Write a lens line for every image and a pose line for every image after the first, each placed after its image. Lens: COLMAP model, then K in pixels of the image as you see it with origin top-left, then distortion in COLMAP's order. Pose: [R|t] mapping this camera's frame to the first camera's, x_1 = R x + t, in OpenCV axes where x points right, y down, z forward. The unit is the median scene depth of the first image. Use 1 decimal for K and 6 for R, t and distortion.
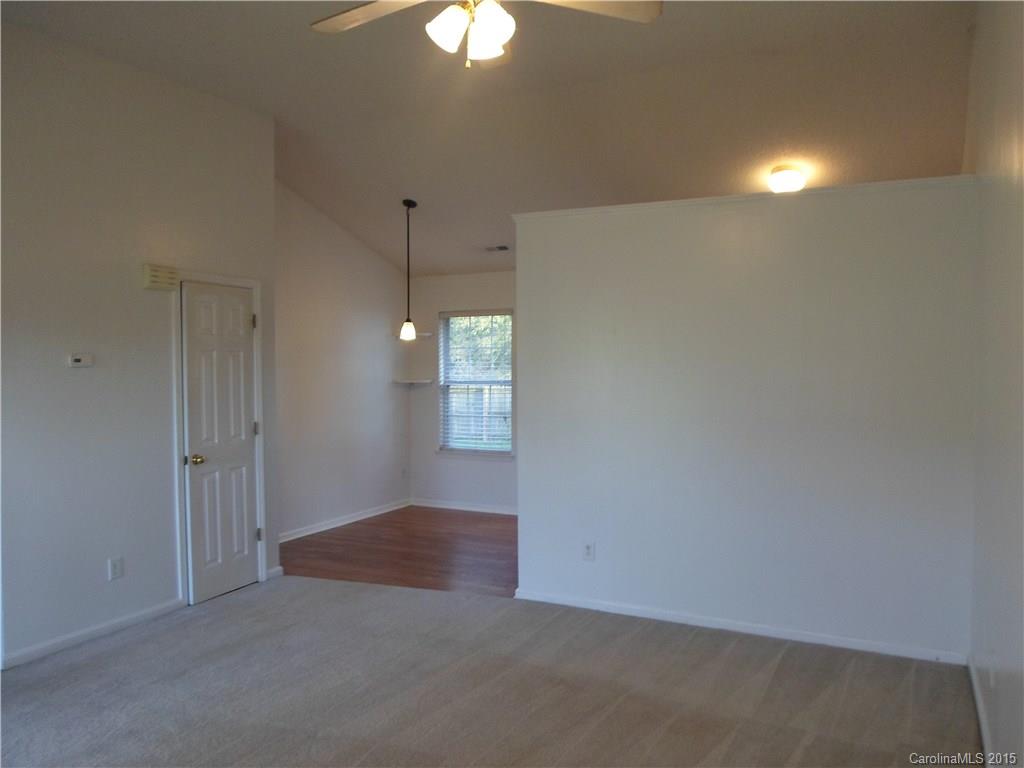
lens RADIAL K [[754.2, 0, 516.2], [0, 754.2, 380.0], [0, 0, 1]] dist [-0.048601, -0.002545]
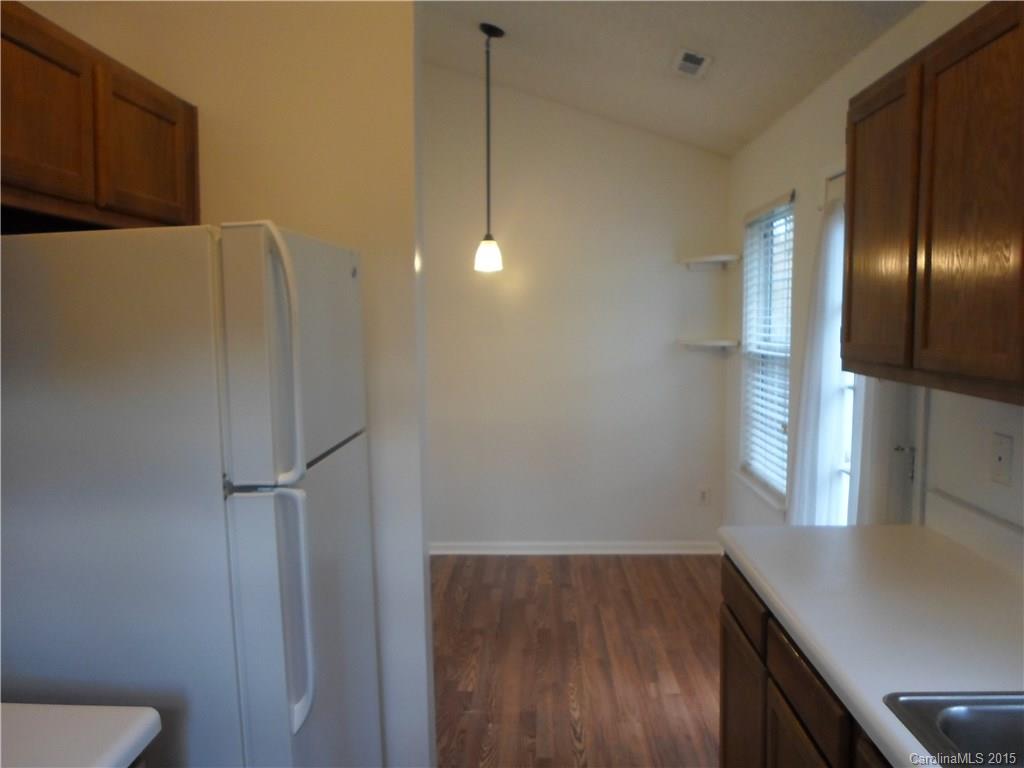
lens RADIAL K [[739.4, 0, 533.1], [0, 739.4, 384.3], [0, 0, 1]] dist [-0.041221, 0.000270]
pose [[0.459450, 0.074757, -0.885052, 0.317397], [-0.011248, 0.996862, 0.078362, -0.010122], [0.888132, -0.026048, 0.458849, 0.650761]]
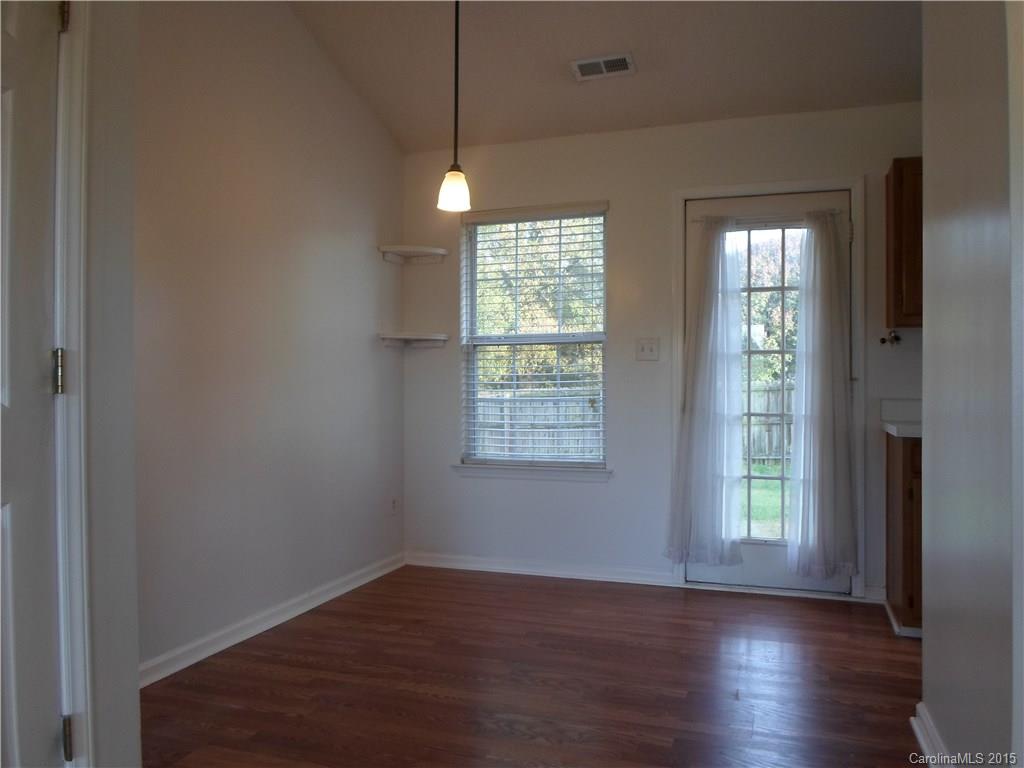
lens RADIAL K [[754.2, 0, 516.2], [0, 754.2, 380.0], [0, 0, 1]] dist [-0.048601, -0.002545]
pose [[0.990530, 0.003039, 0.137263, -0.143769], [0.001210, 0.999523, -0.030863, 0.052084], [-0.137291, 0.030737, 0.990054, 0.471844]]
